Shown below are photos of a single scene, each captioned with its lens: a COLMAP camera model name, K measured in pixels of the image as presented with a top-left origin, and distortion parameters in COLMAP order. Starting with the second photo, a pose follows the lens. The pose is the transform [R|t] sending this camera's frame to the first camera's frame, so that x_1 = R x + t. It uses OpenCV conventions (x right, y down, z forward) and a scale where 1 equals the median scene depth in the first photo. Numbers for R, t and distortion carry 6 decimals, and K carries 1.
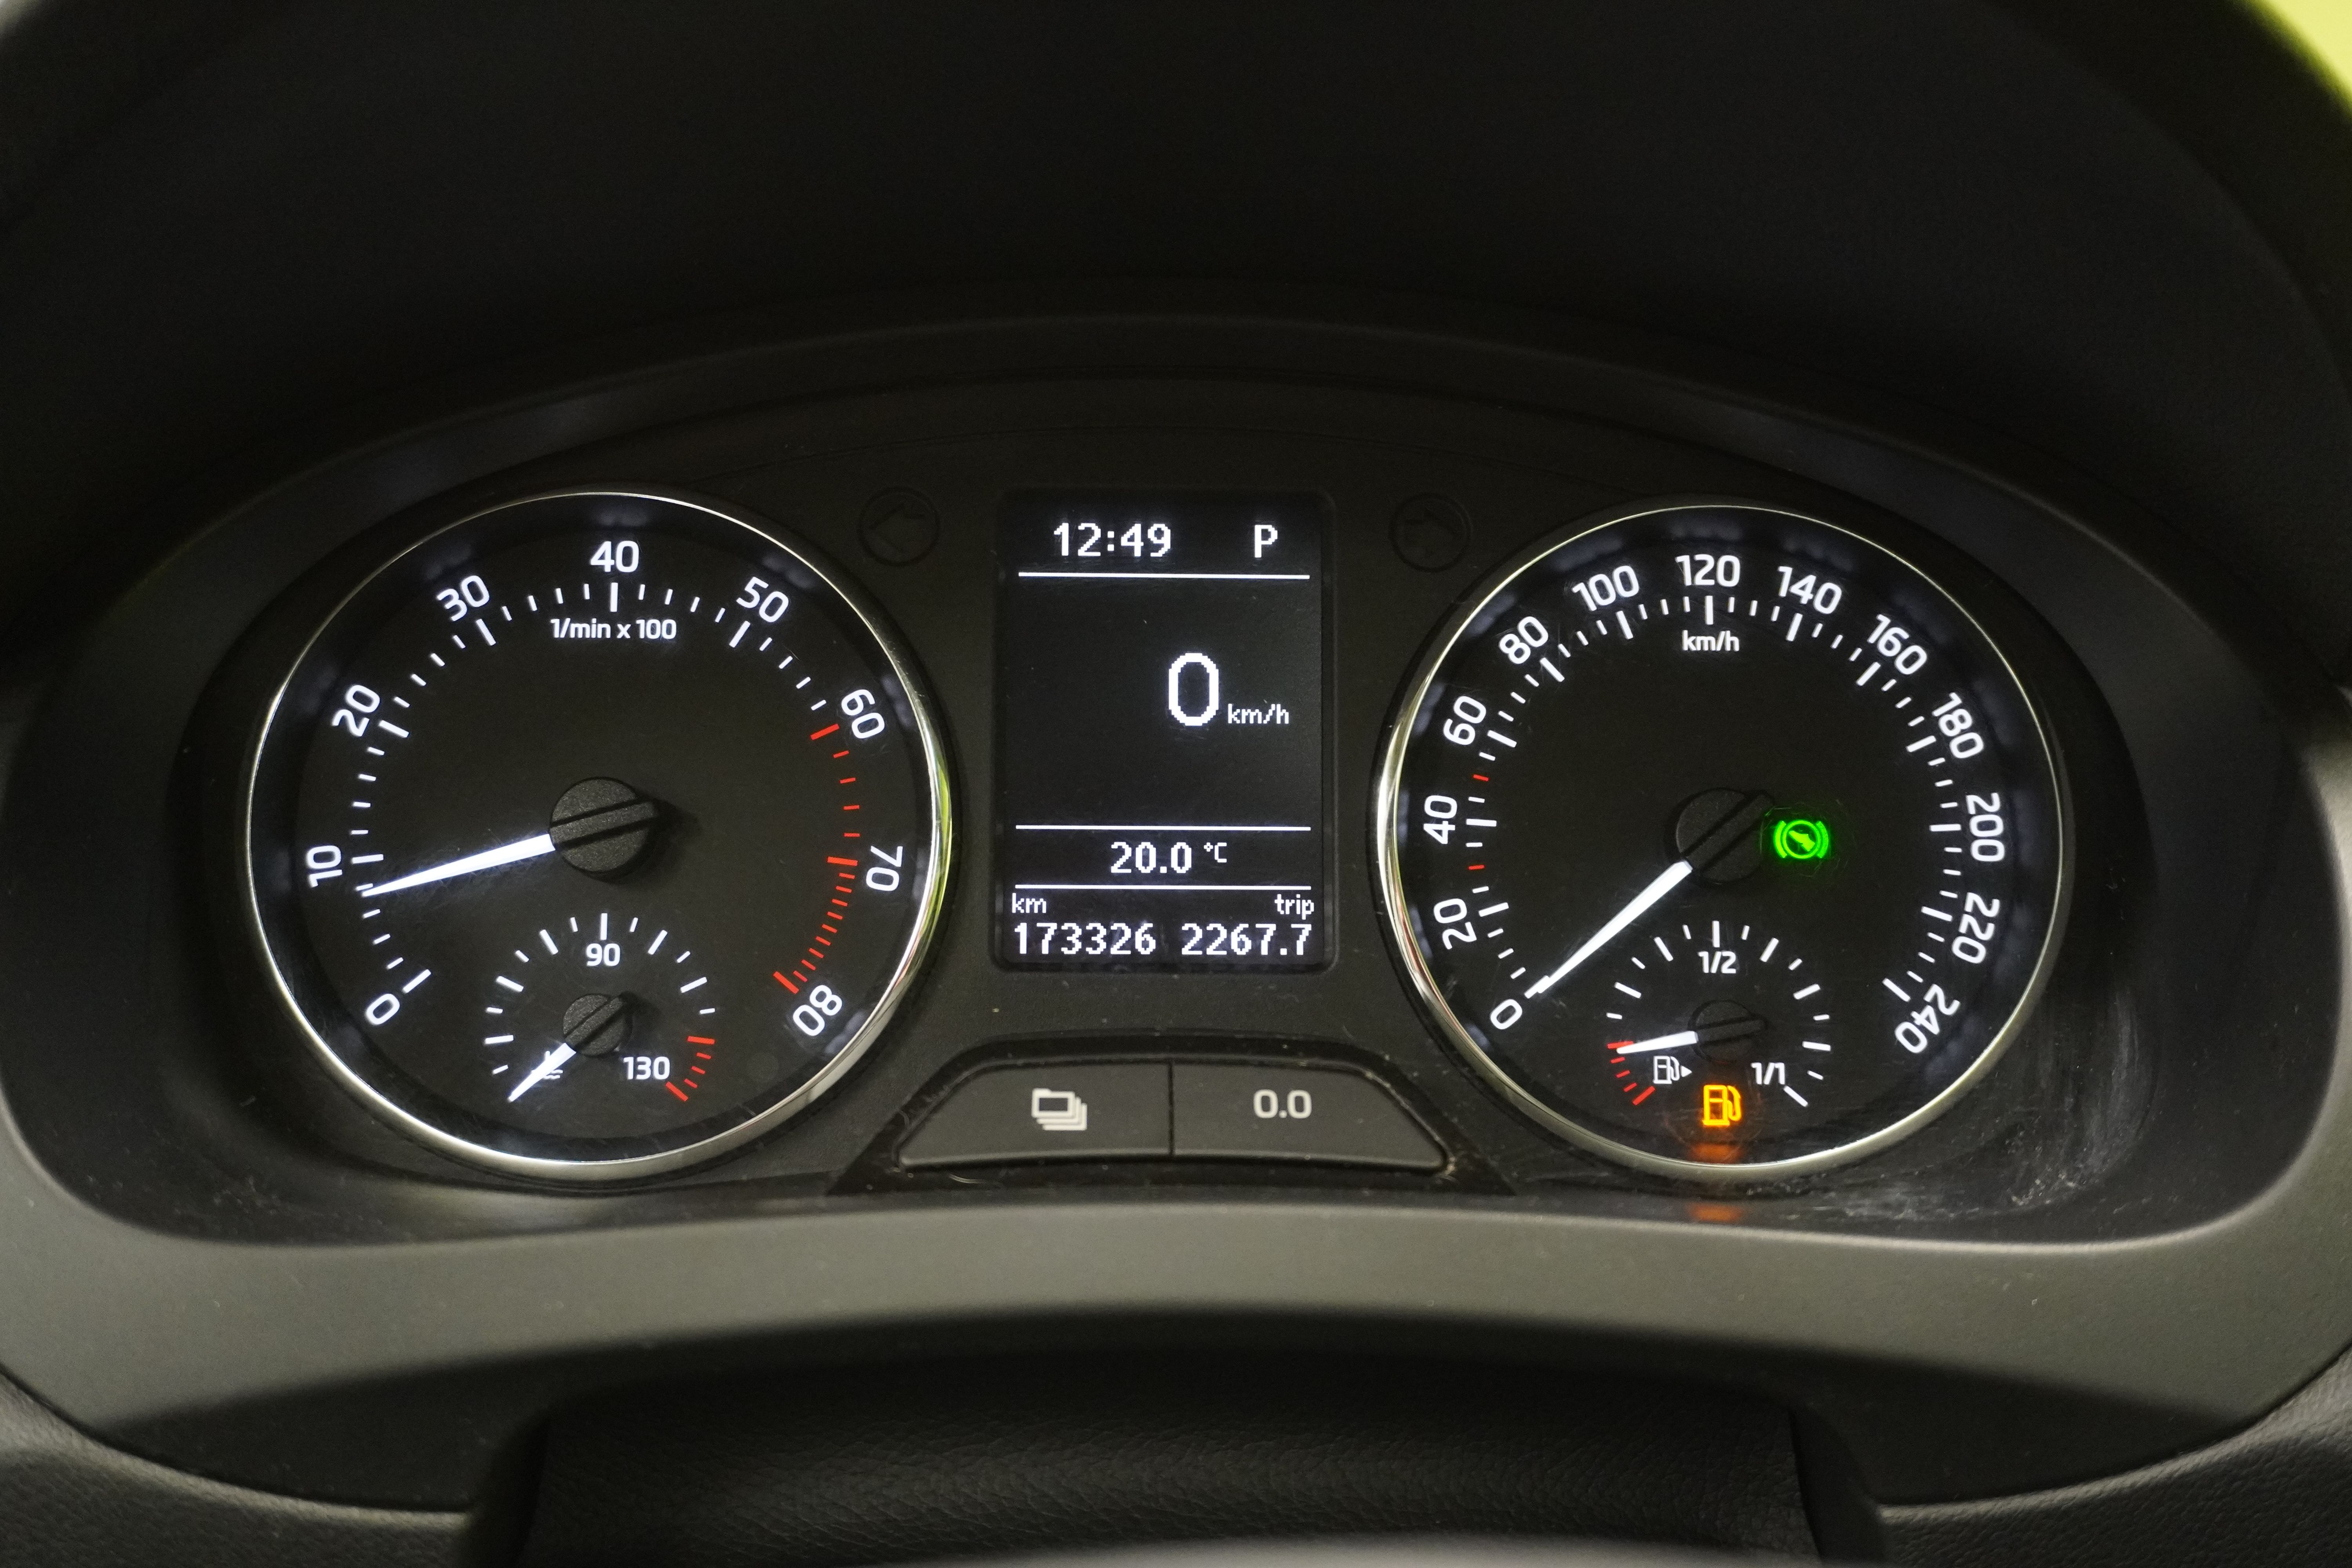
lens RADIAL K [[2406.7, 0, 1170.3], [0, 2406.7, 781.8], [0, 0, 1]] dist [-0.001676, 0.000000]
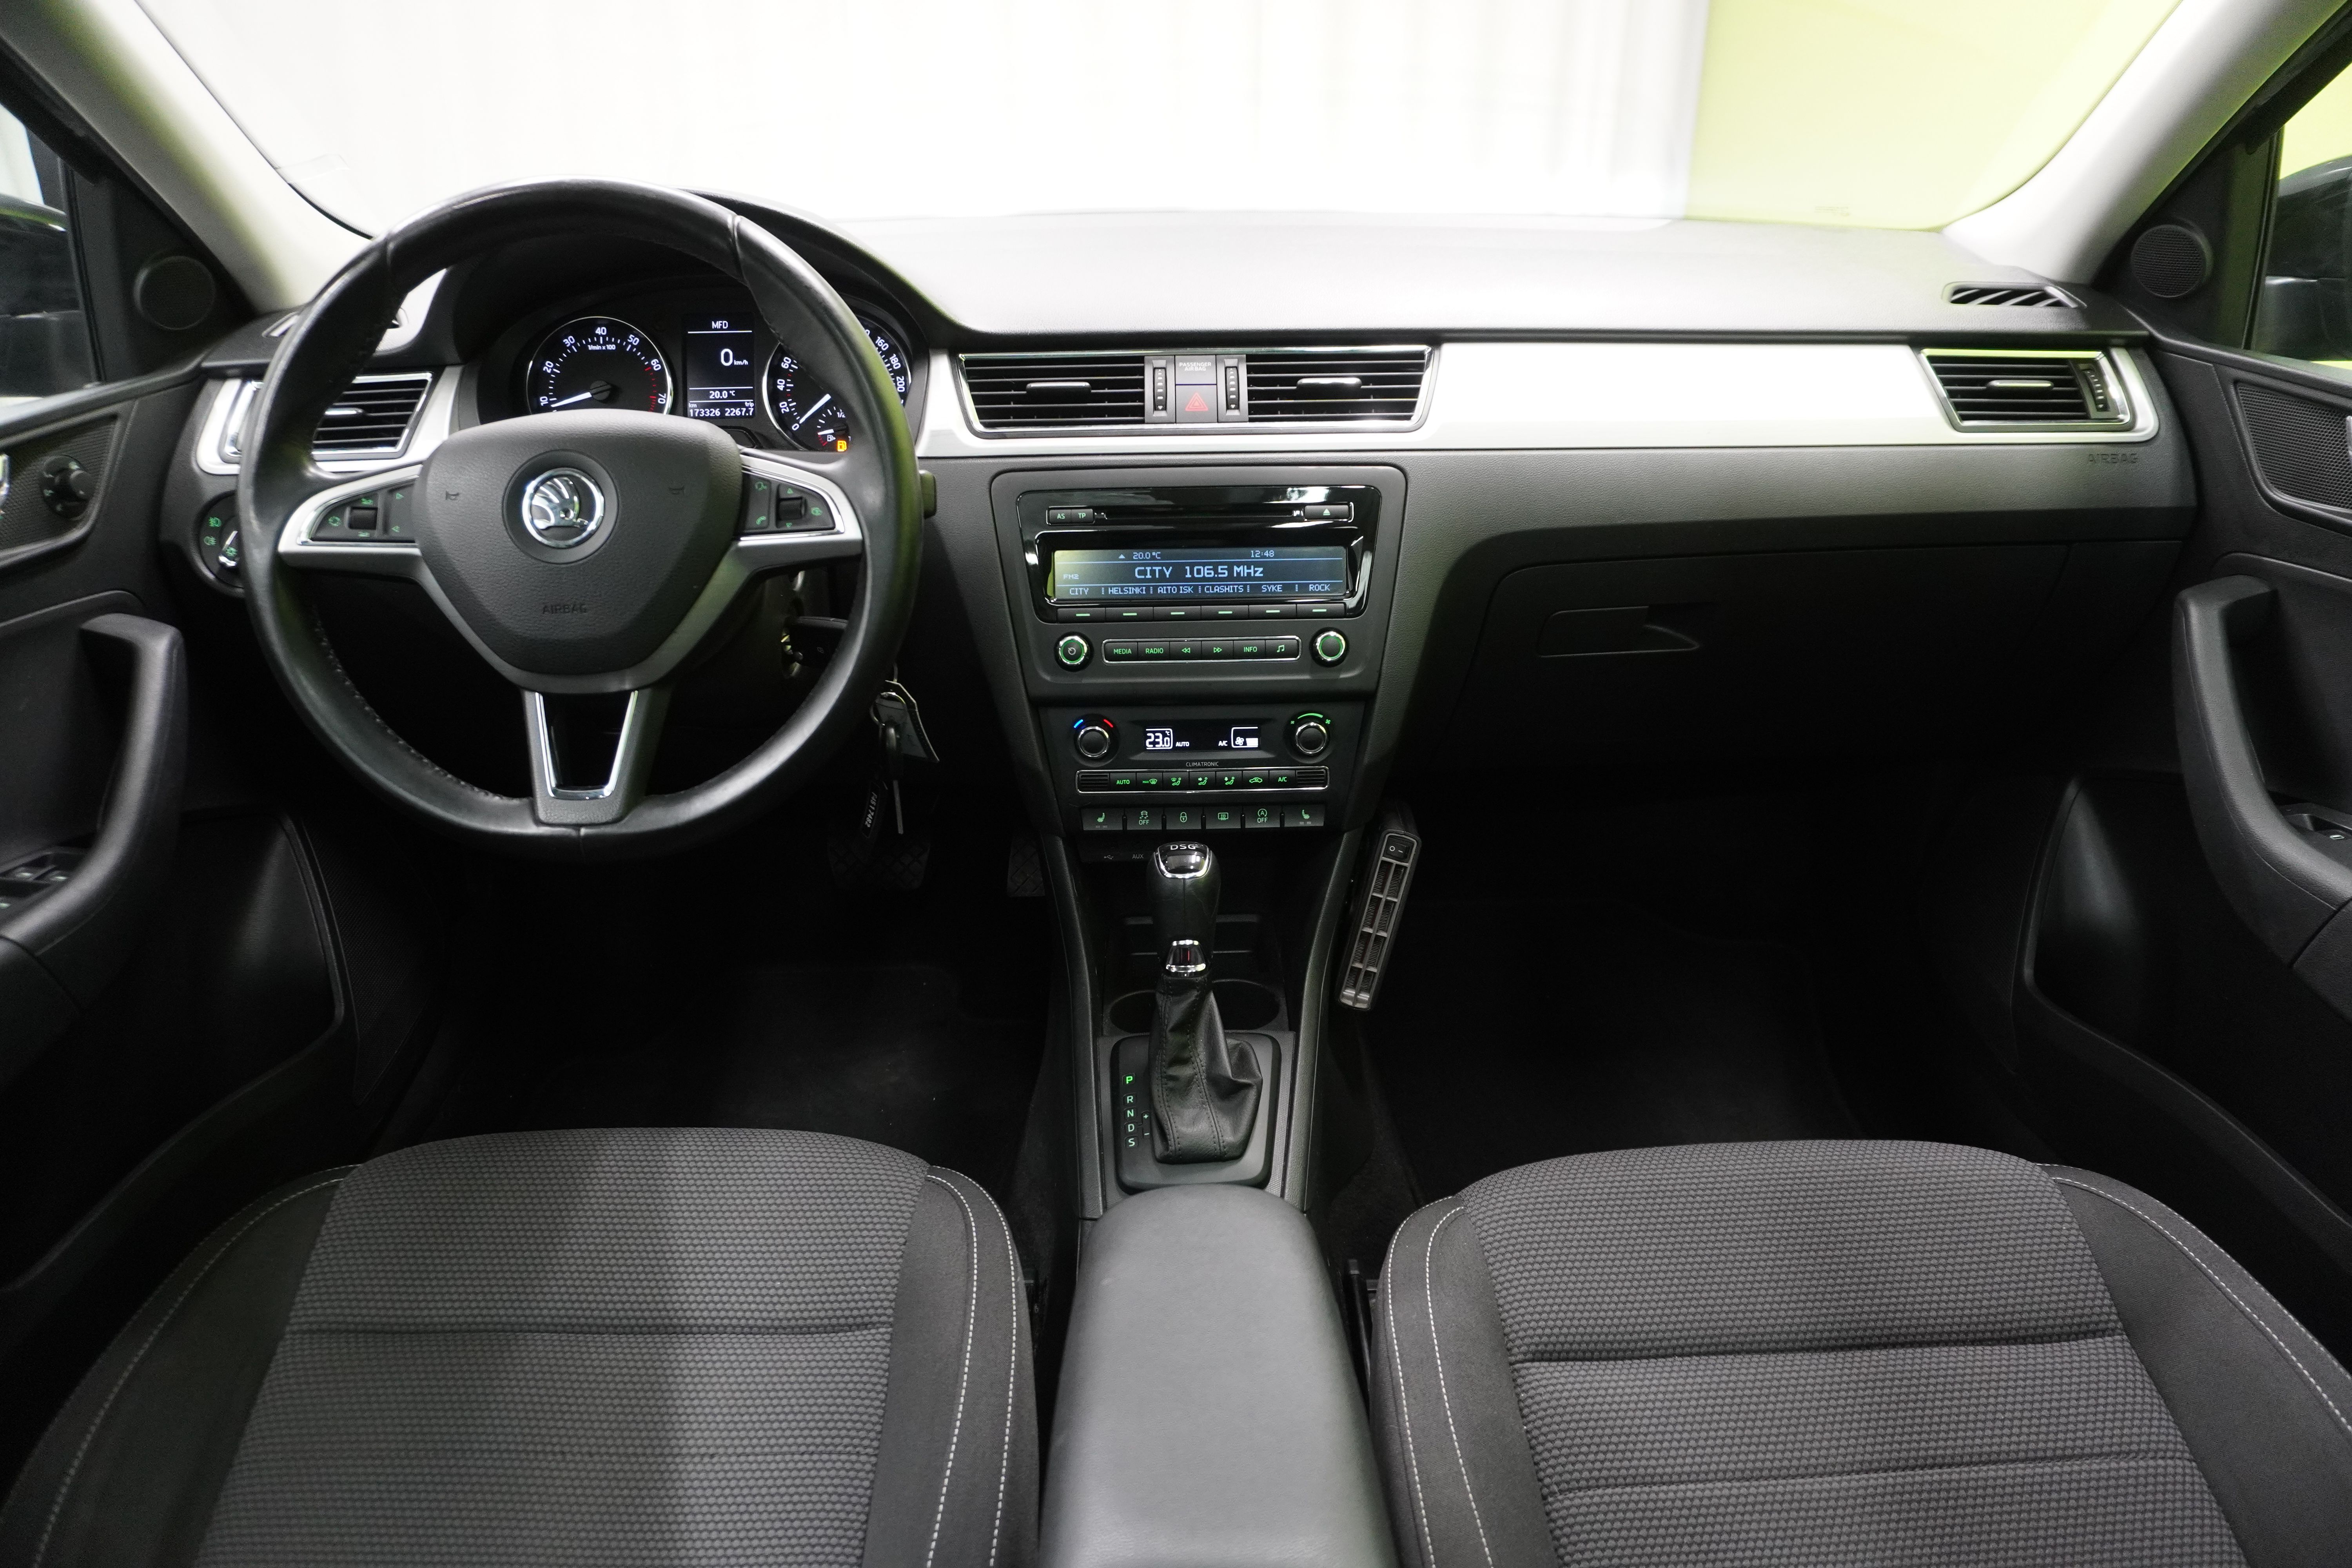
lens RADIAL K [[1619.9, 0, 1181.0], [0, 1619.9, 789.4], [0, 0, 1]] dist [-0.021034, 0.010851]
pose [[0.999396, -0.015176, -0.031250, 0.956814], [0.020552, 0.983520, 0.179630, 0.235943], [0.028009, -0.180164, 0.983238, -2.149564]]
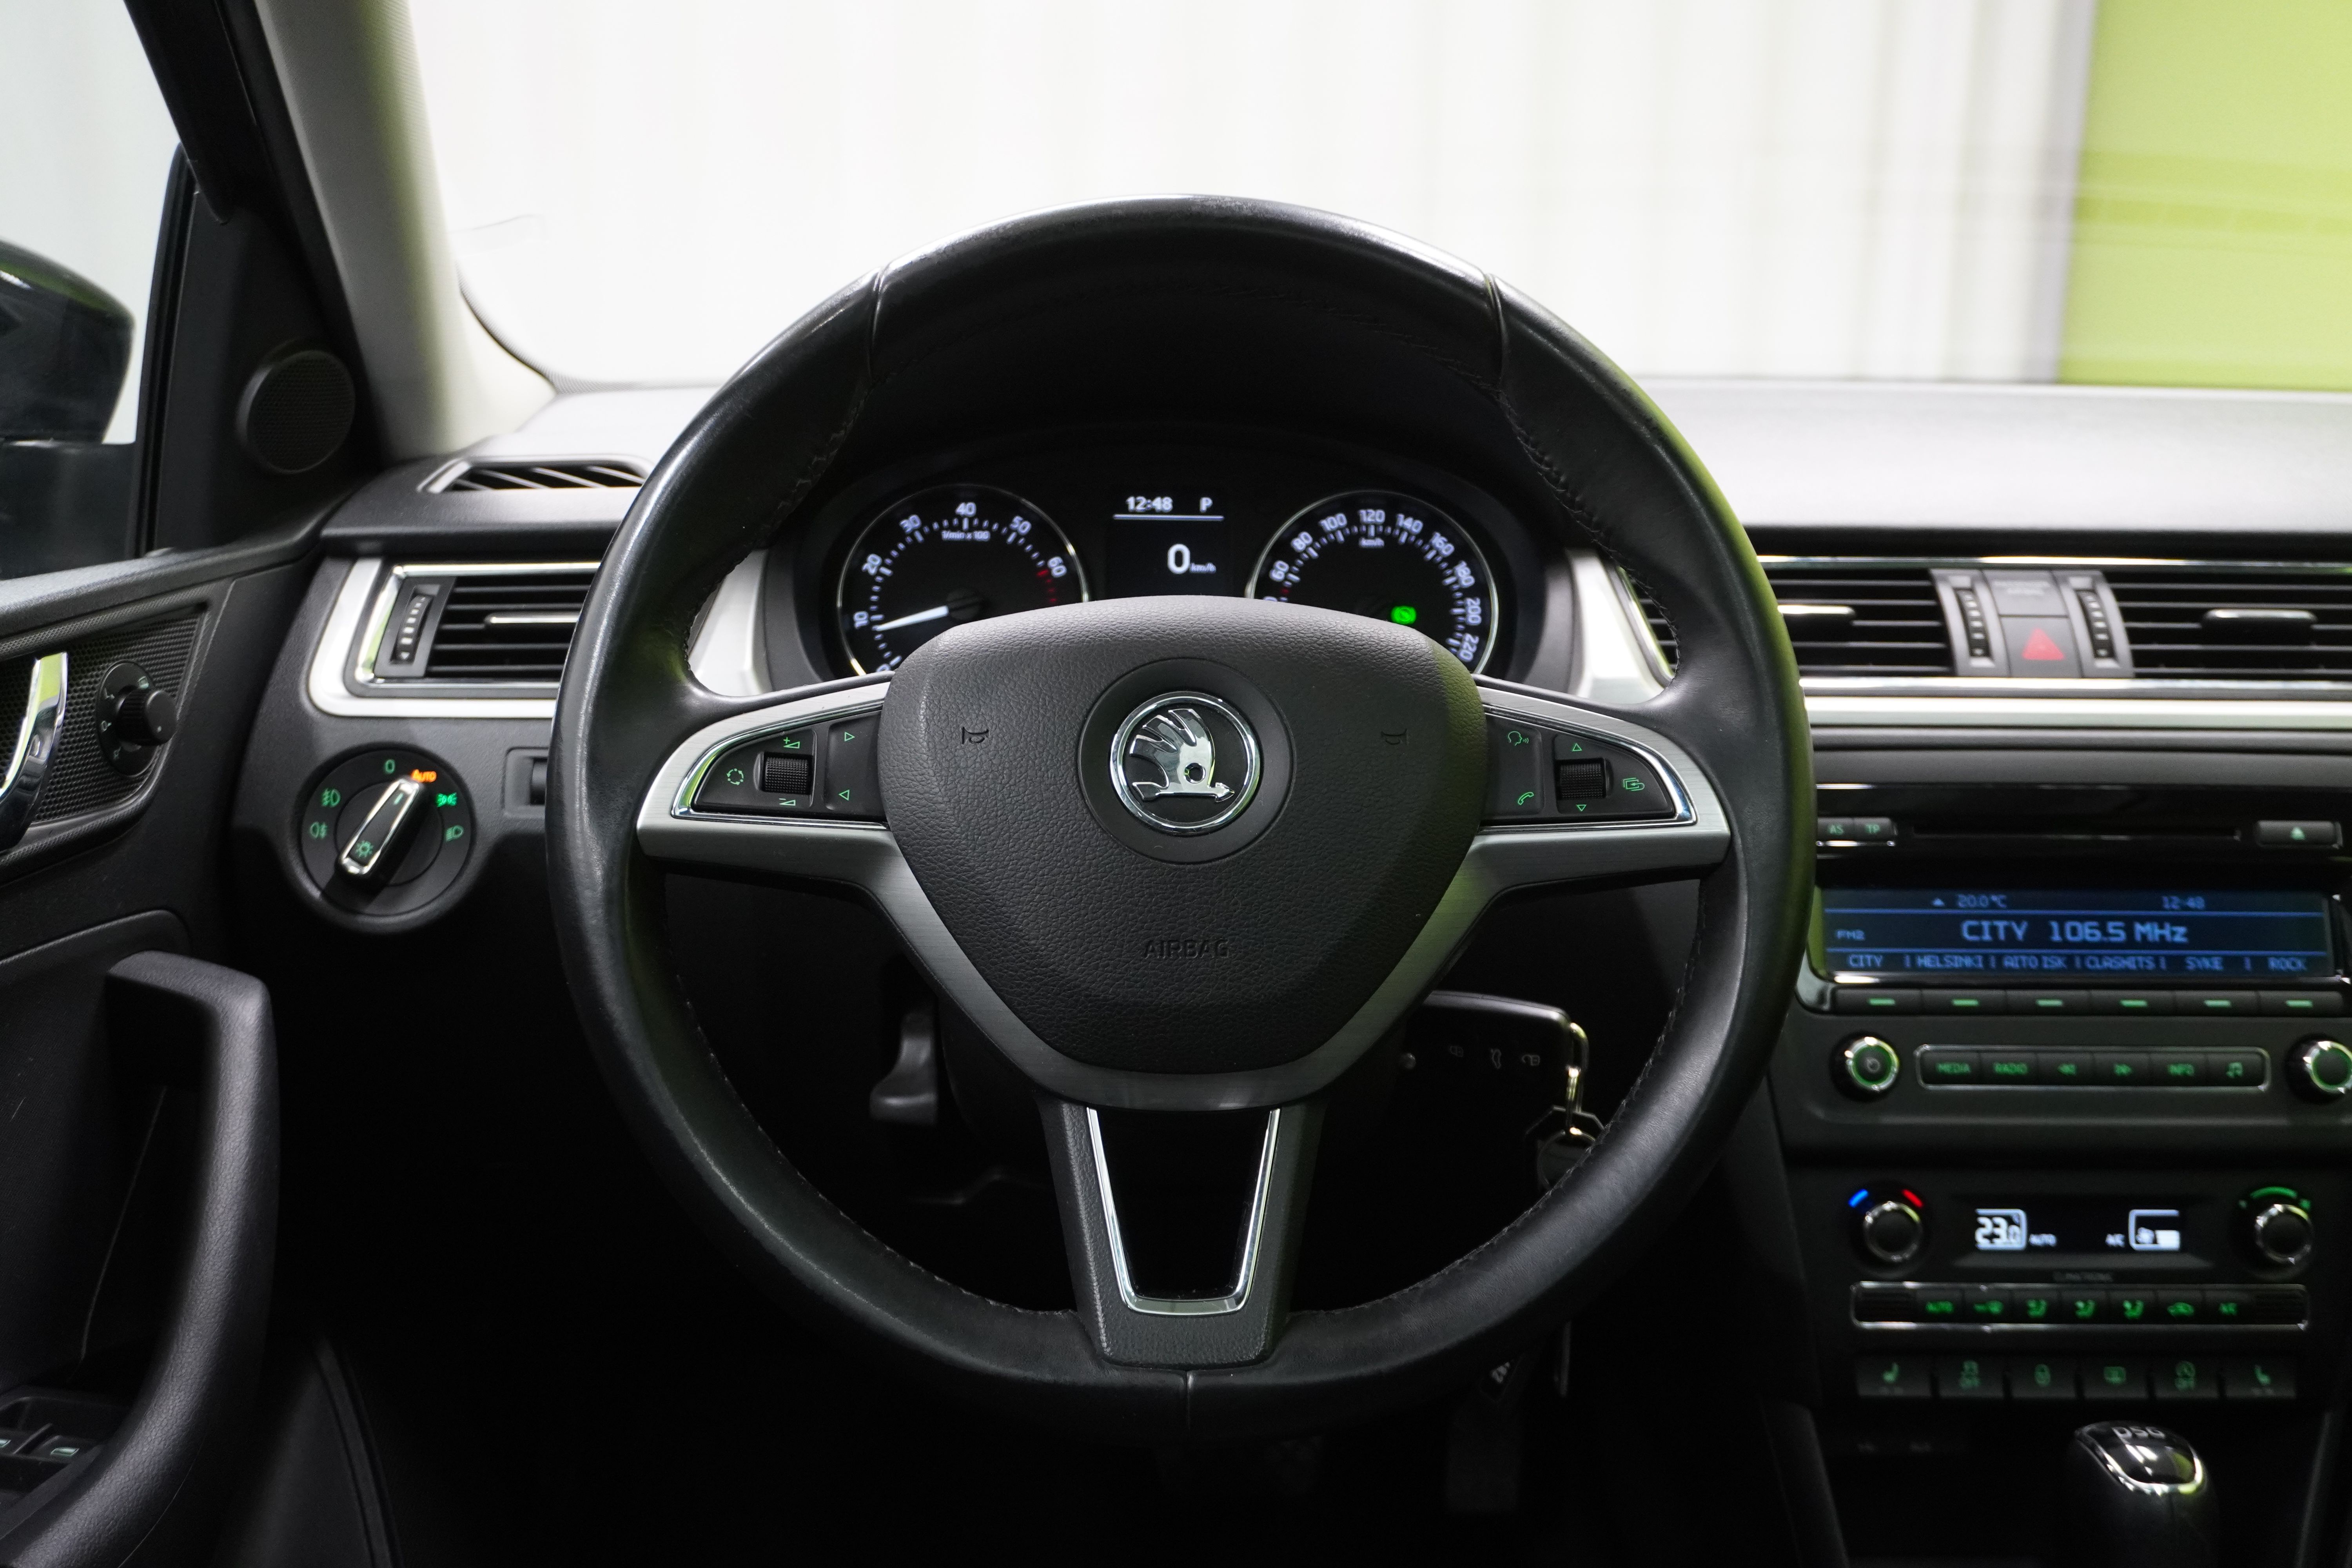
lens RADIAL K [[2406.7, 0, 1185.2], [0, 2406.7, 787.2], [0, 0, 1]] dist [-0.001676, 0.000000]
pose [[0.999948, 0.004034, -0.009373, 0.042969], [-0.004416, 0.999144, -0.041123, 0.330287], [0.009199, 0.041163, 0.999110, -1.695358]]
